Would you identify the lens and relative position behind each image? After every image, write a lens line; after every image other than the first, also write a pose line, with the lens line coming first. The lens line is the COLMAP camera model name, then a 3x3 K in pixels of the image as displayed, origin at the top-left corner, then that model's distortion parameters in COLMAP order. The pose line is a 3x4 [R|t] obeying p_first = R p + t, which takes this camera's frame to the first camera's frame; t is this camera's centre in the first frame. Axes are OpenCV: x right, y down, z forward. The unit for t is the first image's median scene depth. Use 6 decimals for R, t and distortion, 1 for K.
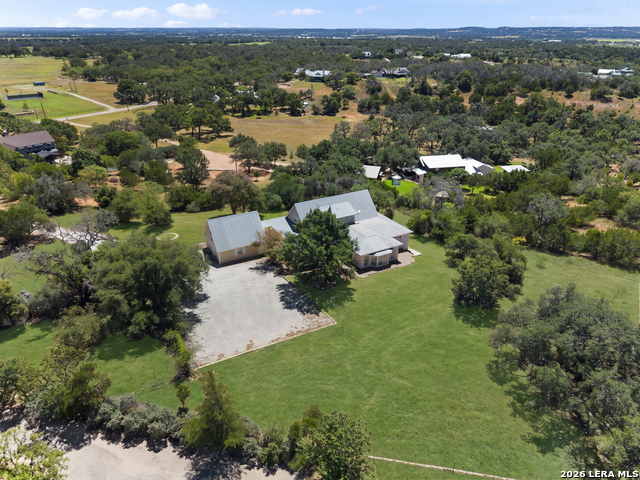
lens RADIAL K [[442.5, 0, 320.4], [0, 442.5, 239.6], [0, 0, 1]] dist [0.018624, -0.002659]
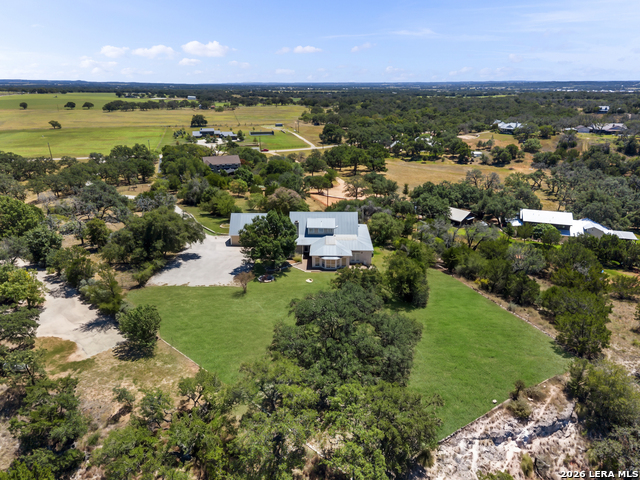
lens RADIAL K [[442.5, 0, 319.0], [0, 442.5, 239.7], [0, 0, 1]] dist [0.018624, -0.002659]
pose [[0.860115, 0.167971, -0.481651, 0.178455], [-0.216233, 0.975256, -0.046029, 0.011282], [0.462001, 0.143739, 0.875154, -0.028515]]
